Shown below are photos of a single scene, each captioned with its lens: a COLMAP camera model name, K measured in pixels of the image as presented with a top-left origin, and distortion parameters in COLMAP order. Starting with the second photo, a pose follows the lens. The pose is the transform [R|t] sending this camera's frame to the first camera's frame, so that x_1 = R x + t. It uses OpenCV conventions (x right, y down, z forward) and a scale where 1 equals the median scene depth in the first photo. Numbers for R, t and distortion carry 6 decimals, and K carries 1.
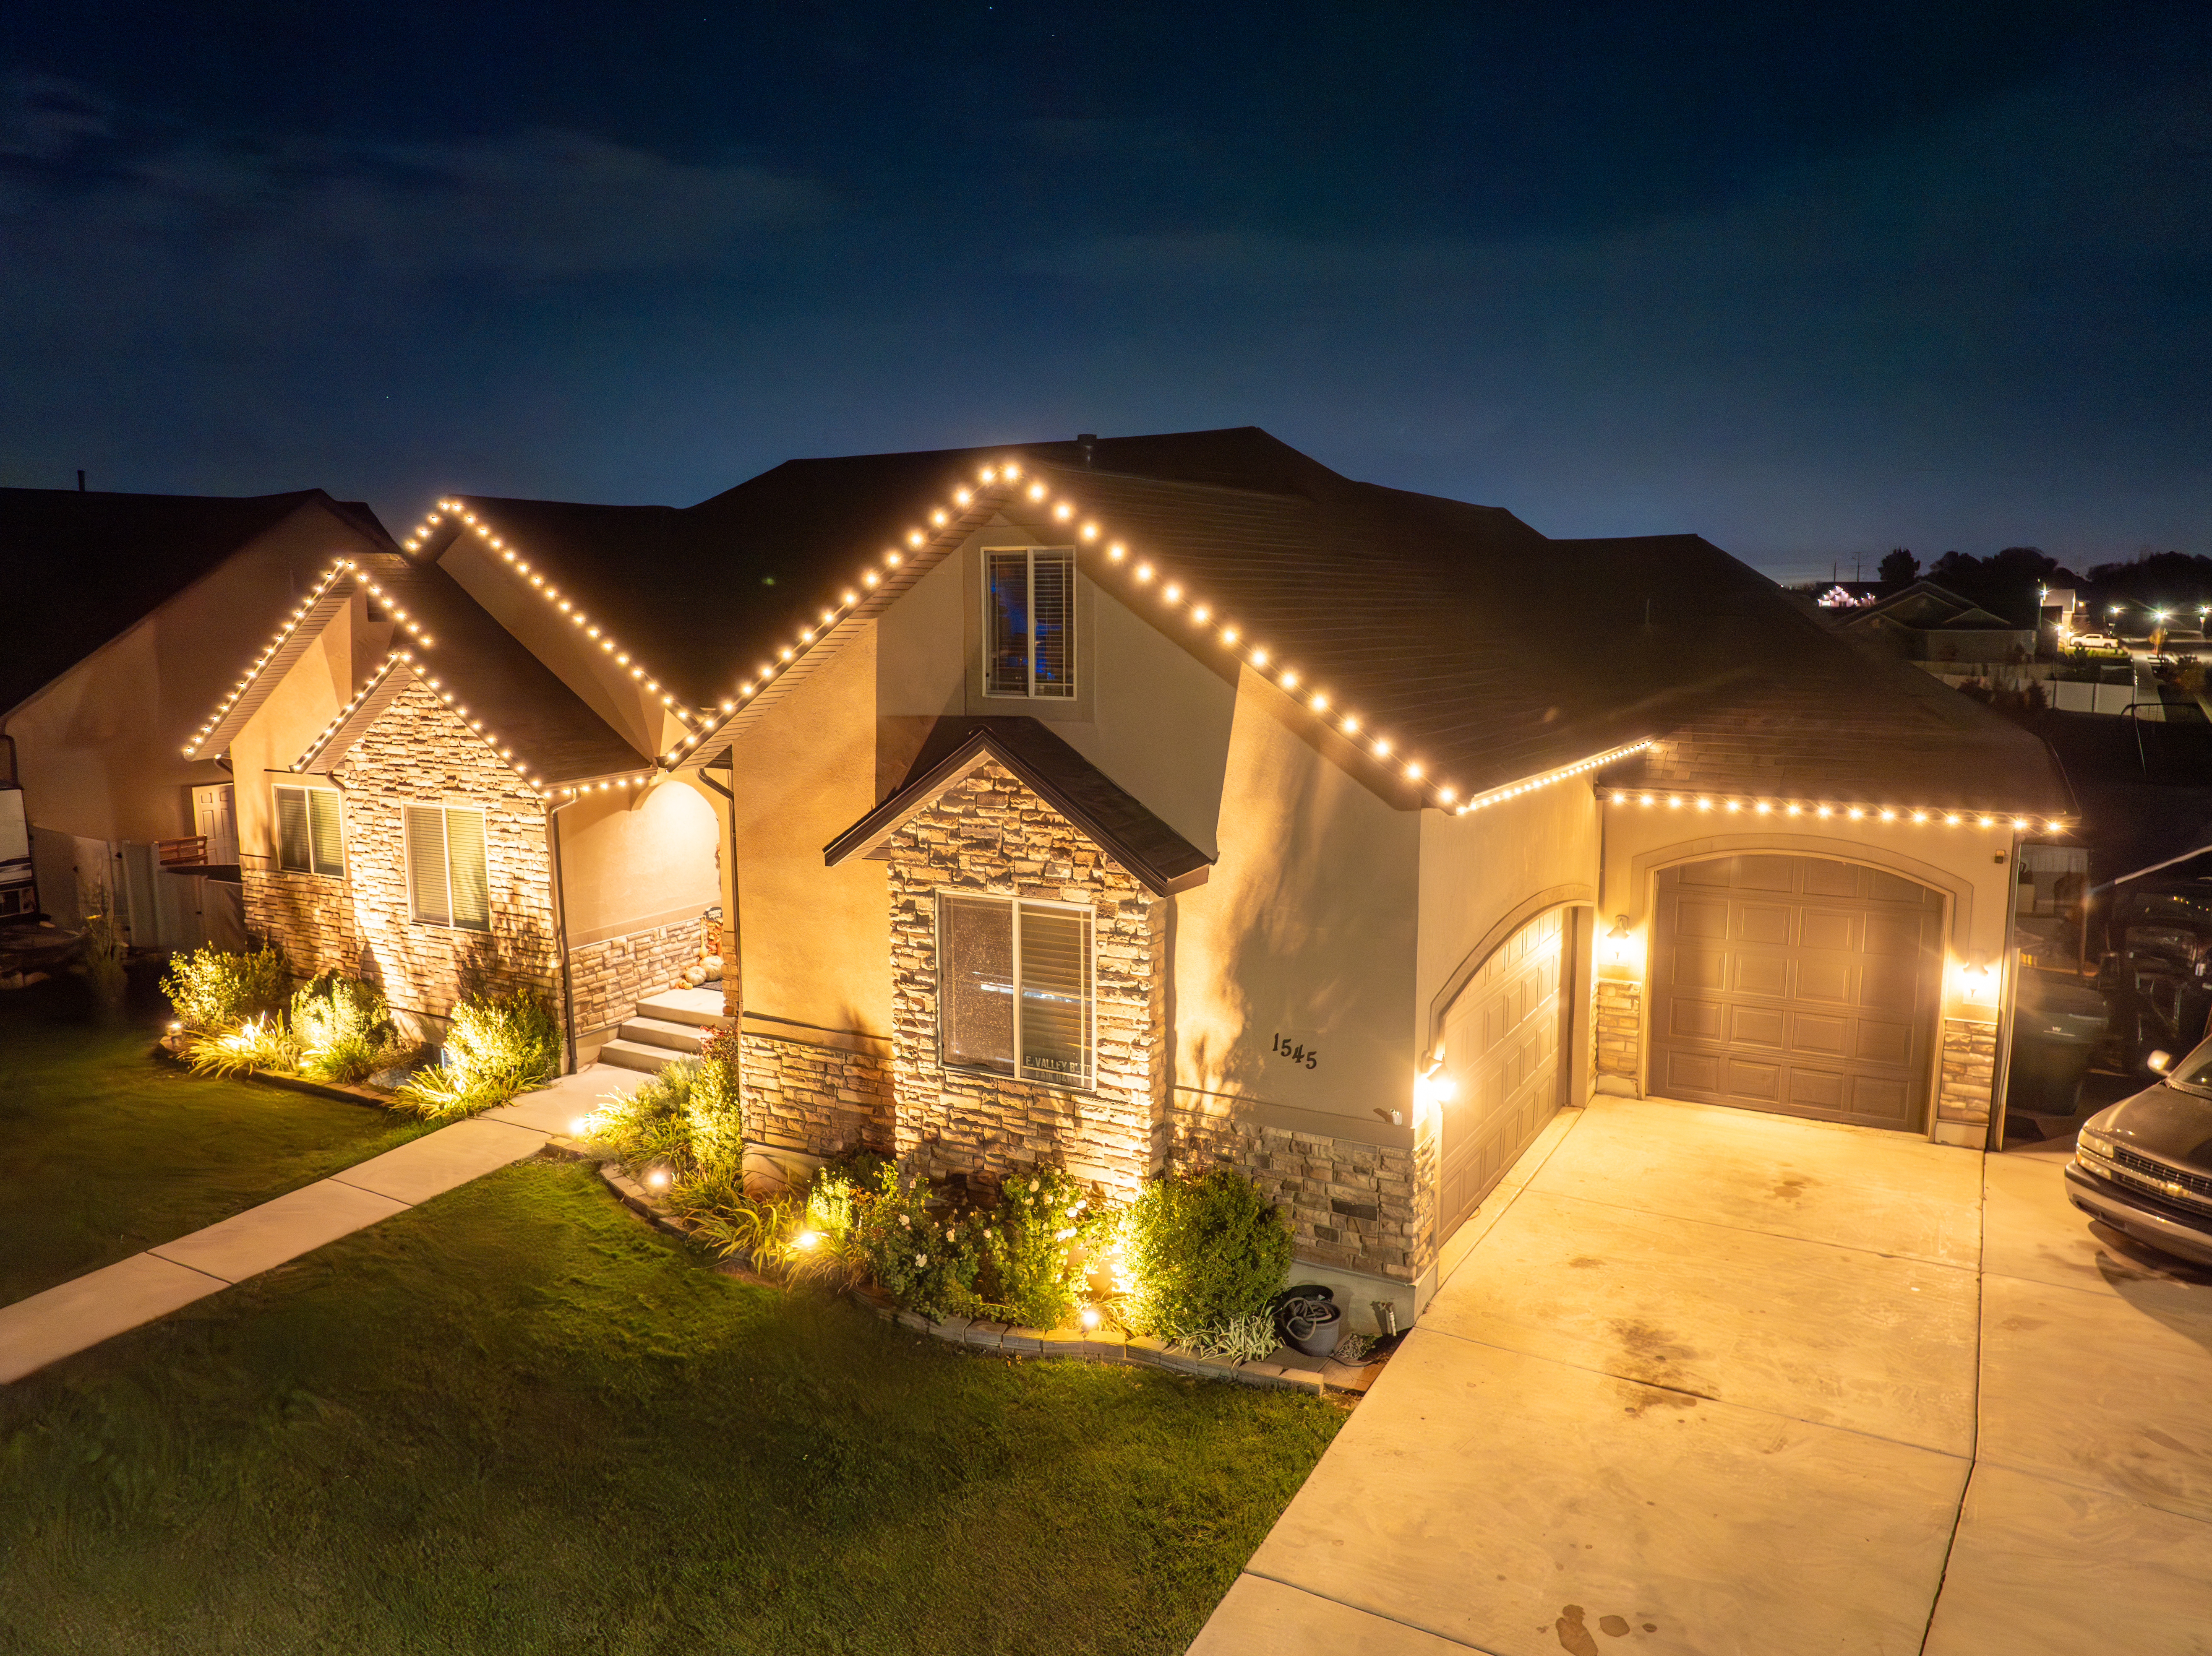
lens RADIAL K [[1554.9, 0, 1106.0], [0, 1554.9, 828.0], [0, 0, 1]] dist [-0.012448, -0.066034]
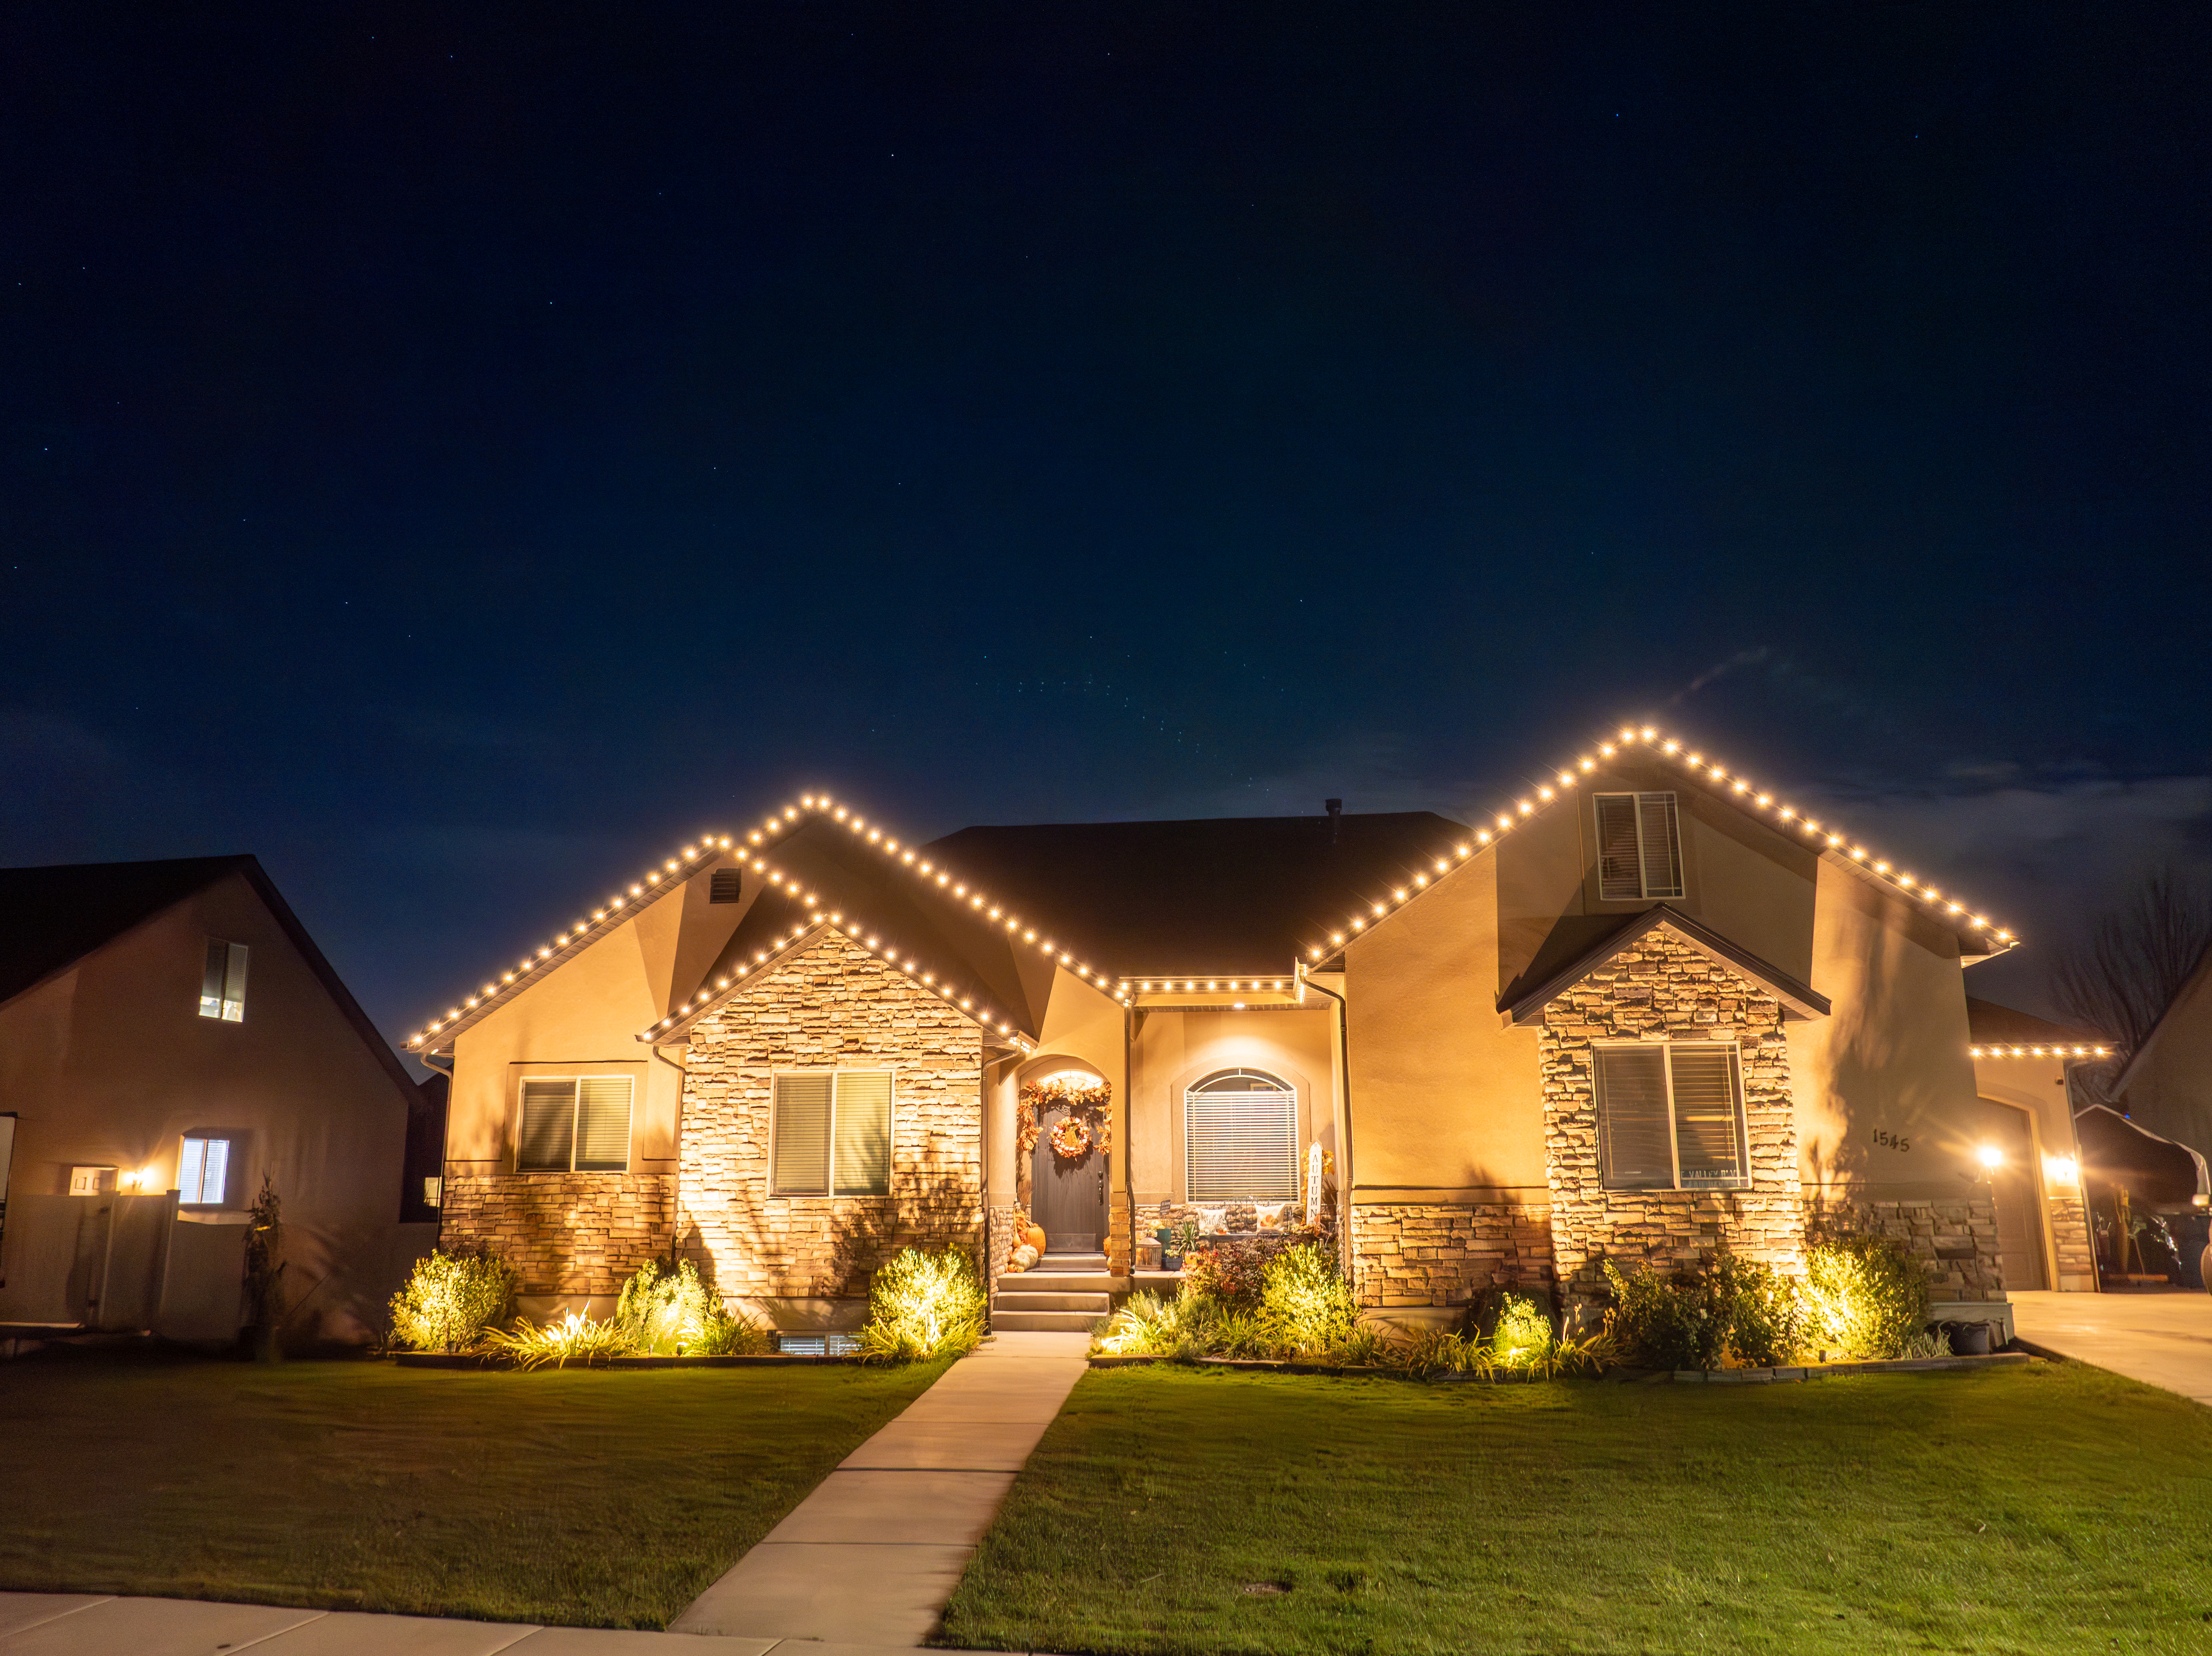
lens RADIAL K [[1554.9, 0, 1106.0], [0, 1554.9, 828.0], [0, 0, 1]] dist [-0.012448, -0.066034]
pose [[0.915657, 0.096736, 0.390146, -0.900800], [0.056137, 0.930322, -0.362422, 0.286680], [-0.398021, 0.353756, 0.846426, 0.022125]]
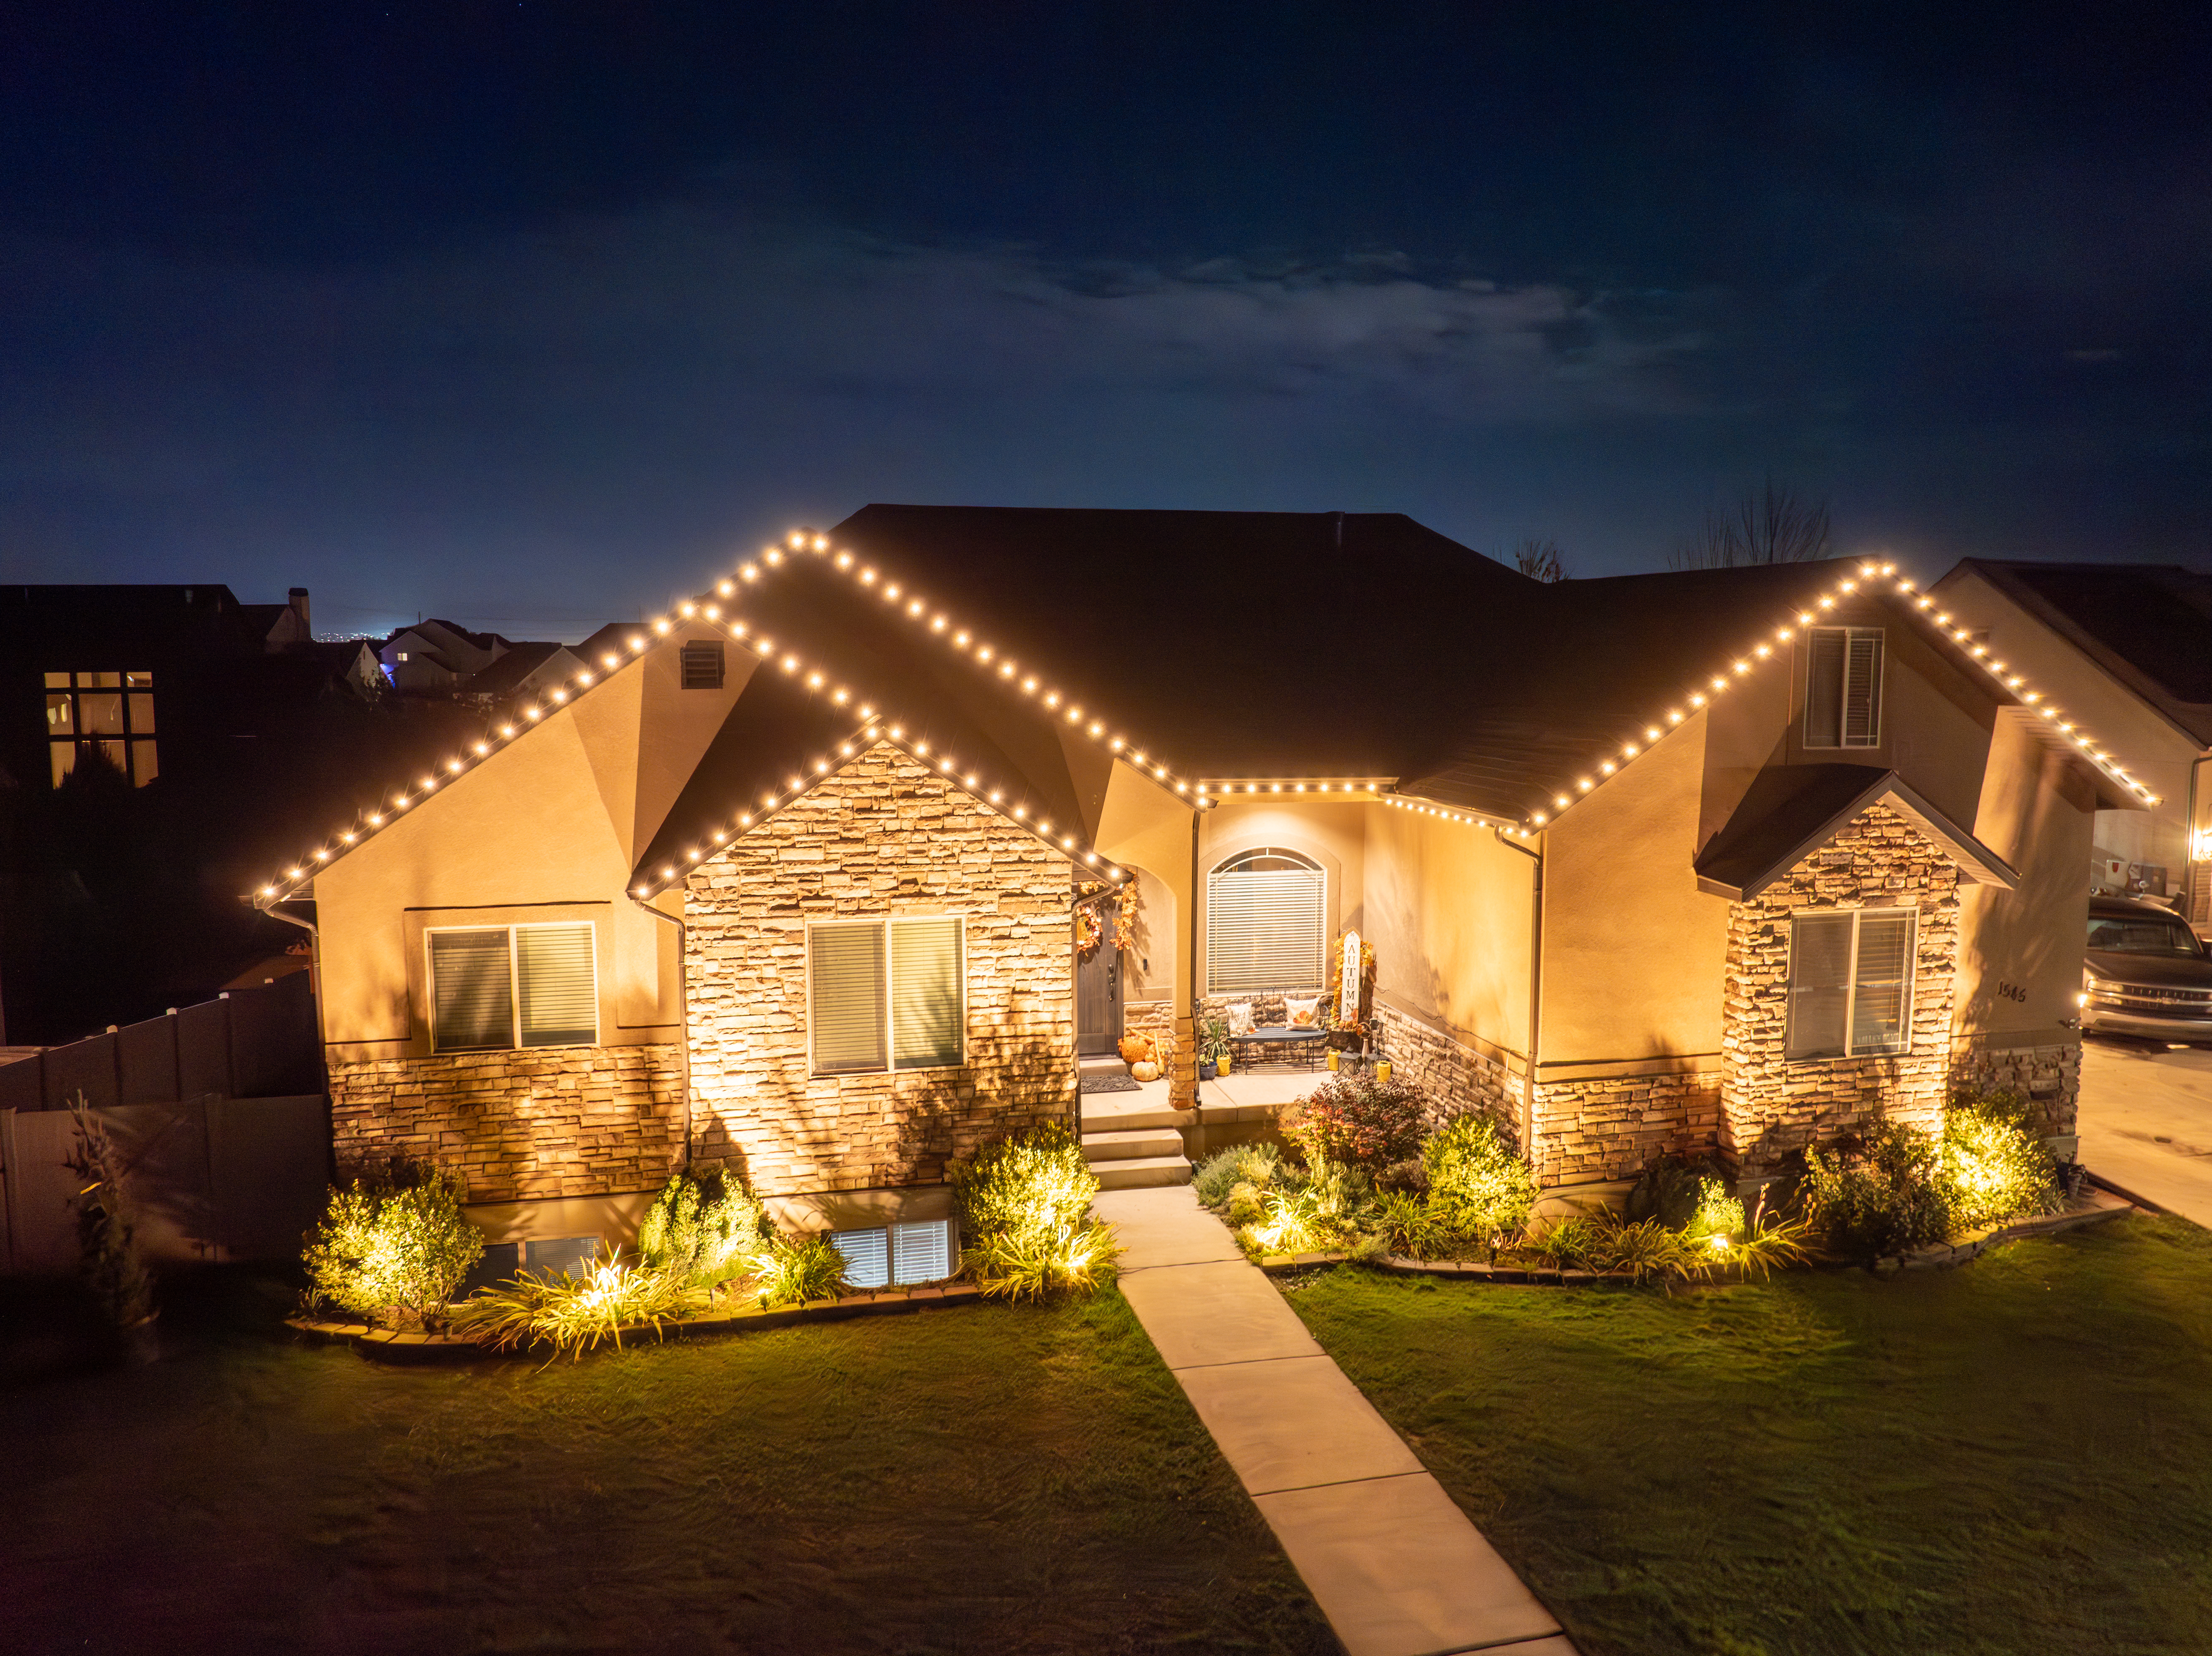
lens RADIAL K [[1554.9, 0, 1106.0], [0, 1554.9, 828.0], [0, 0, 1]] dist [-0.012448, -0.066034]
pose [[0.727812, -0.069335, 0.682263, -1.182326], [0.093161, 0.995649, 0.001803, -0.068984], [-0.679420, 0.062248, 0.731105, 0.448479]]
